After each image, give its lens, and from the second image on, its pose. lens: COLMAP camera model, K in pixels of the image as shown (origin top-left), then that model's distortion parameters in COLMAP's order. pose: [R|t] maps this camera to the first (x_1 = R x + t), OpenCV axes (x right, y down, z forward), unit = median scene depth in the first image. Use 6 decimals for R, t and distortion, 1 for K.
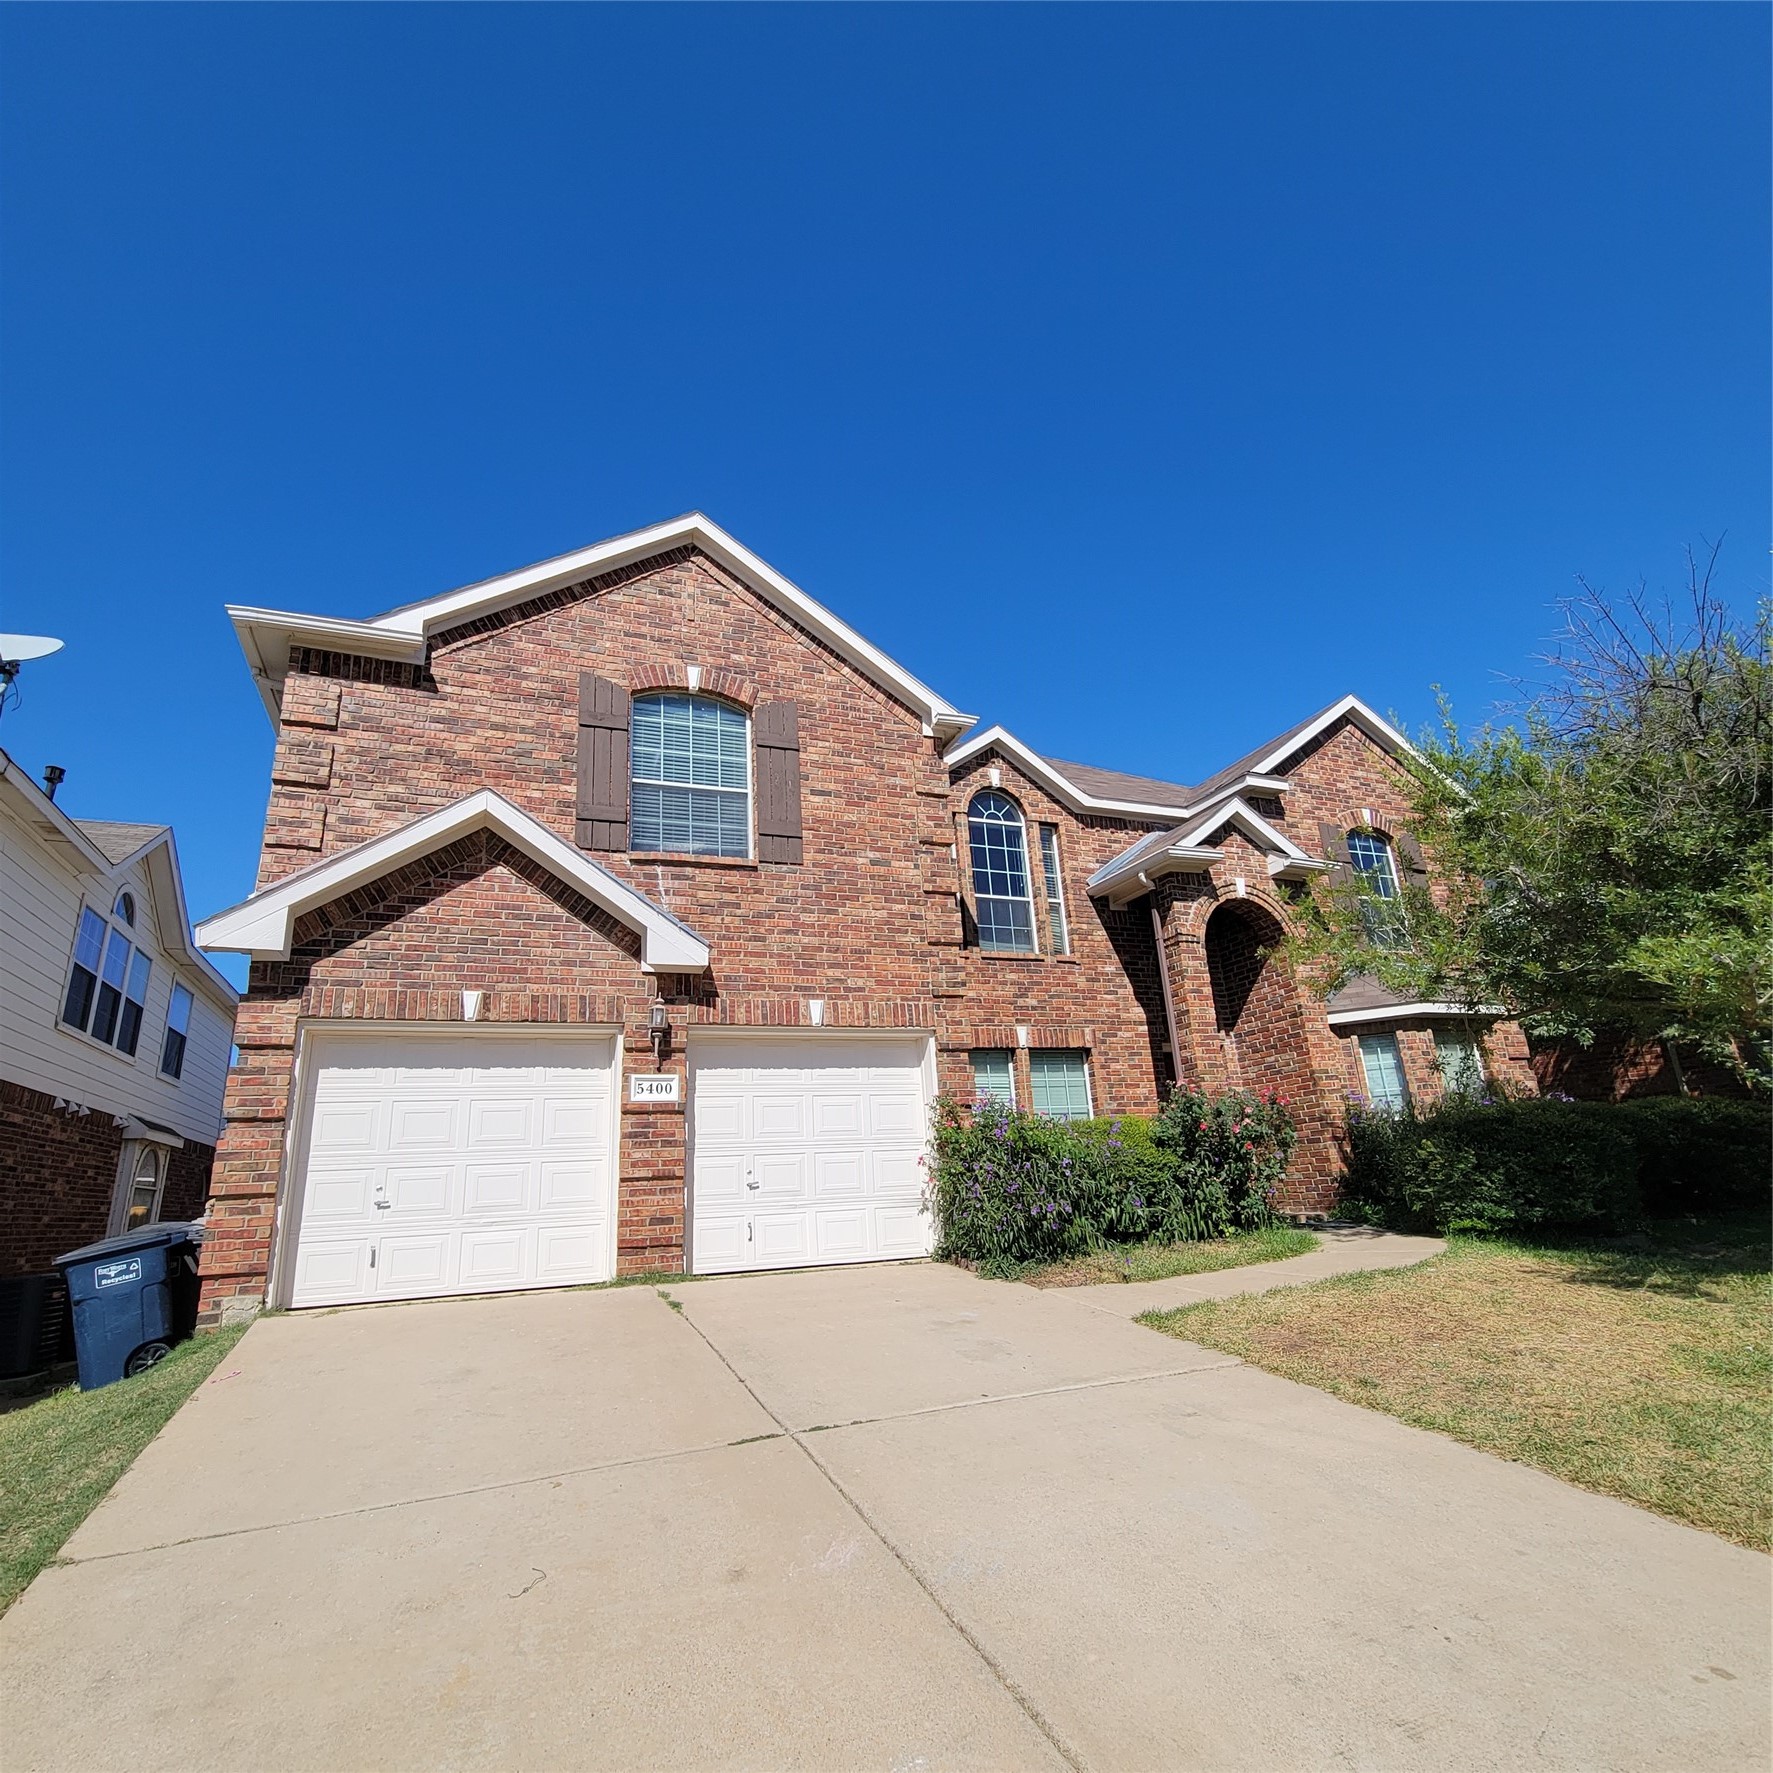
lens RADIAL K [[962.8, 0, 881.5], [0, 962.8, 887.5], [0, 0, 1]] dist [0.000059, -0.001617]
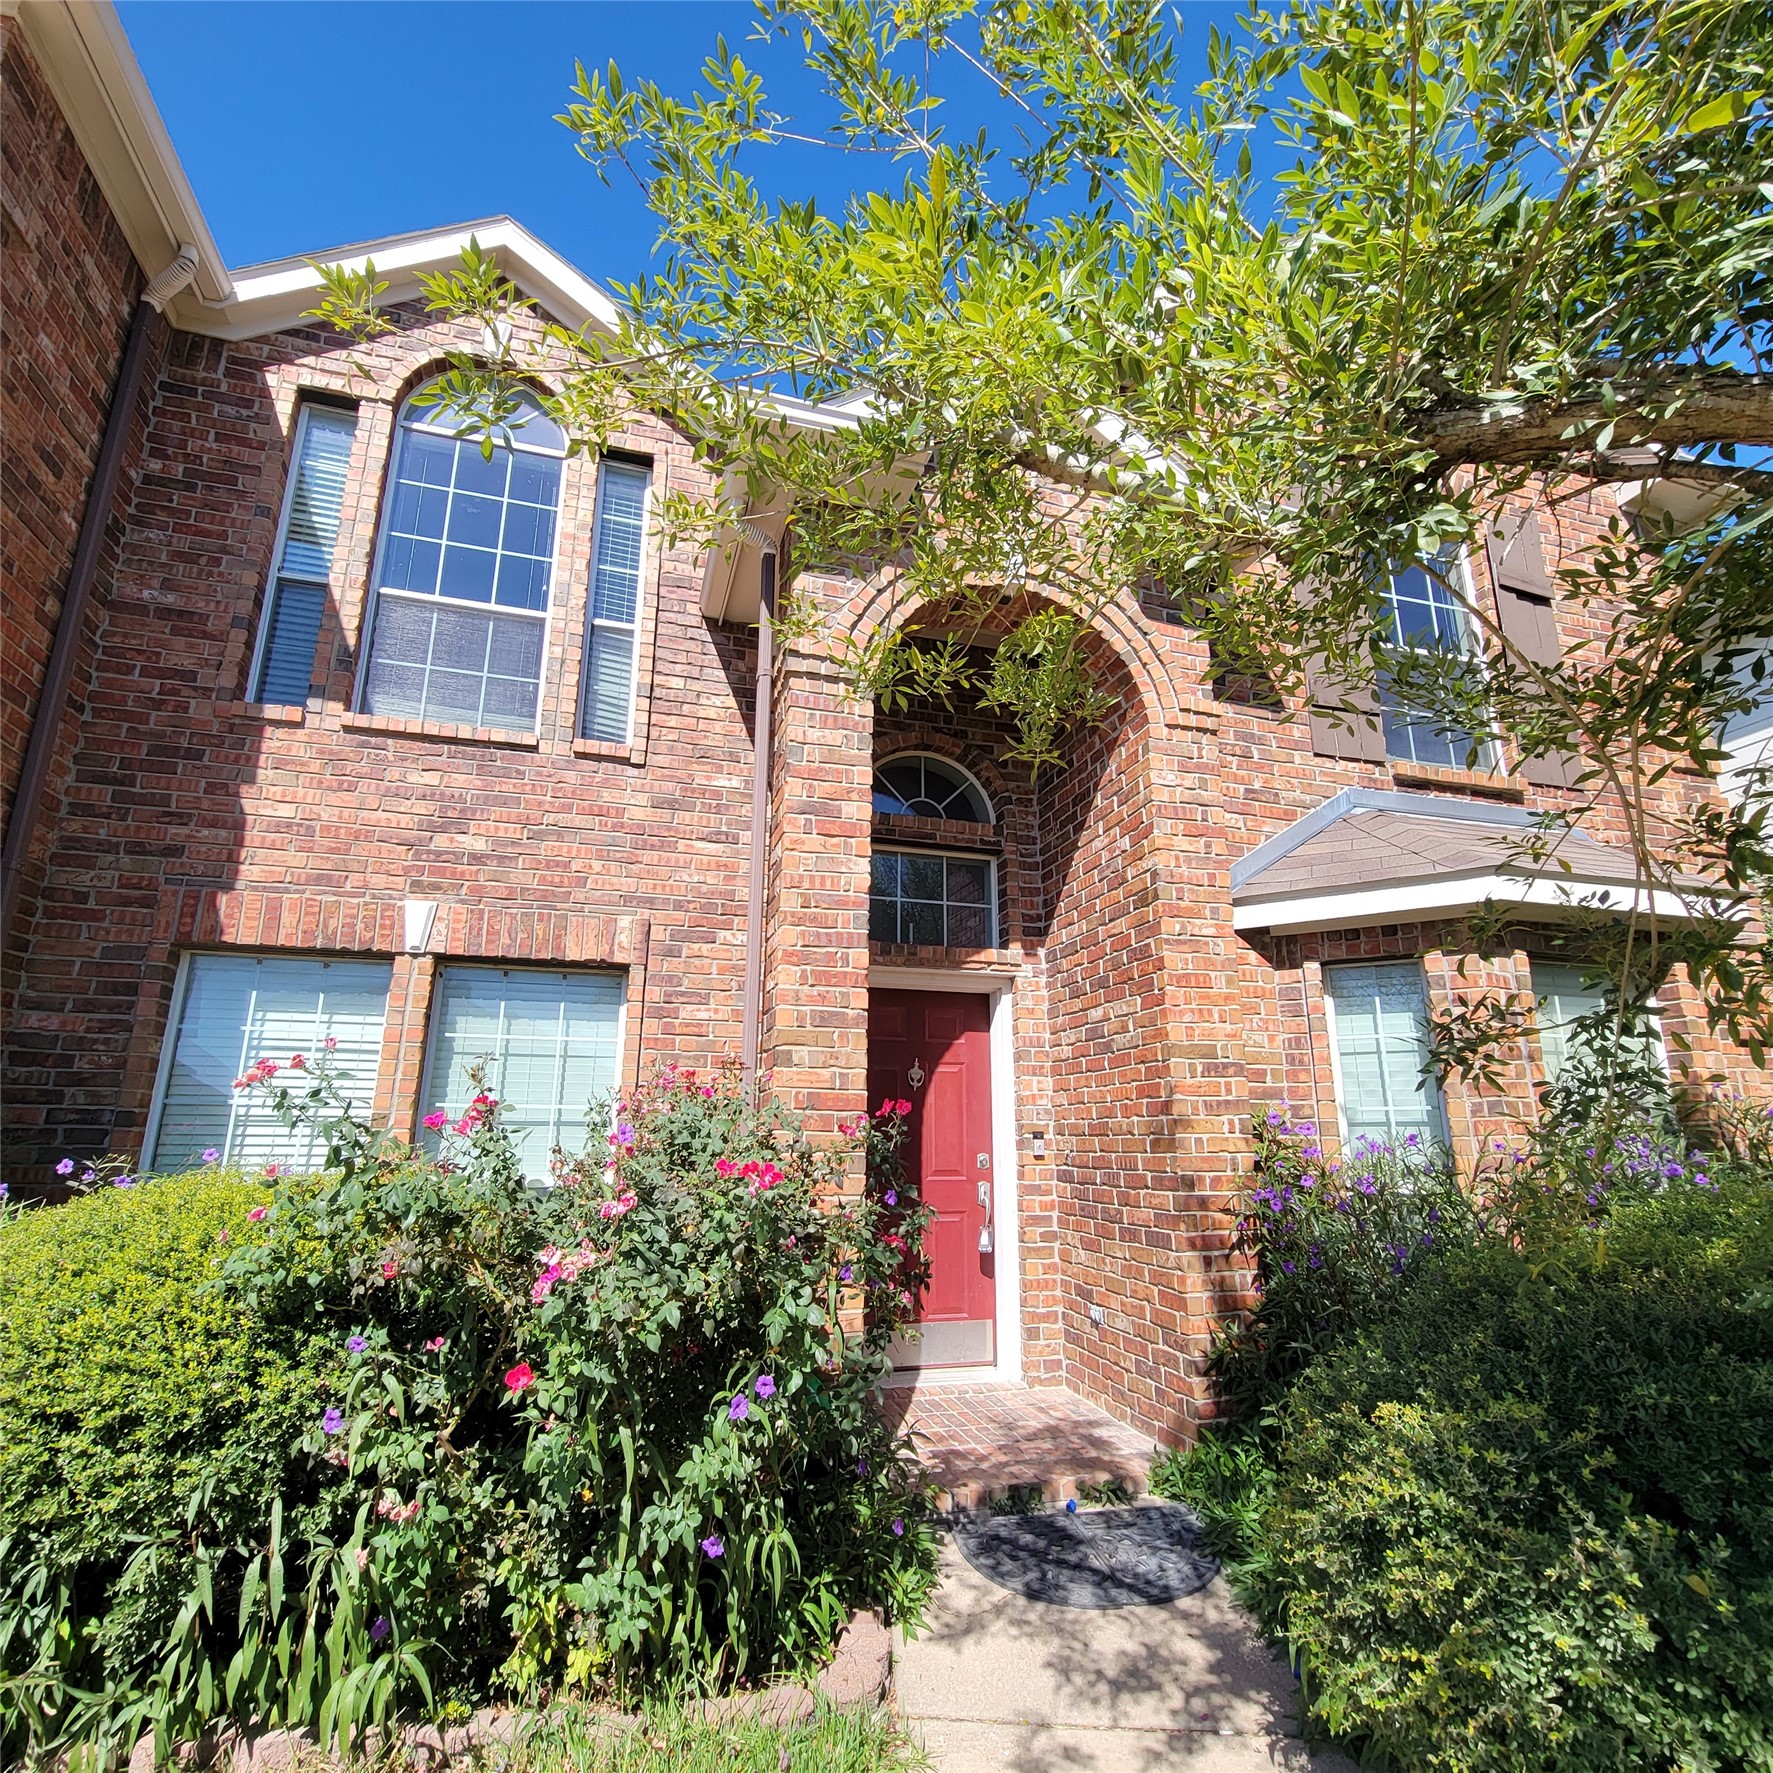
lens RADIAL K [[962.8, 0, 891.7], [0, 962.8, 886.0], [0, 0, 1]] dist [0.000059, -0.001617]
pose [[0.993444, 0.033684, -0.109243, 0.370290], [-0.027951, 0.998171, 0.053597, 0.109030], [0.110848, -0.050192, 0.992569, 0.611335]]
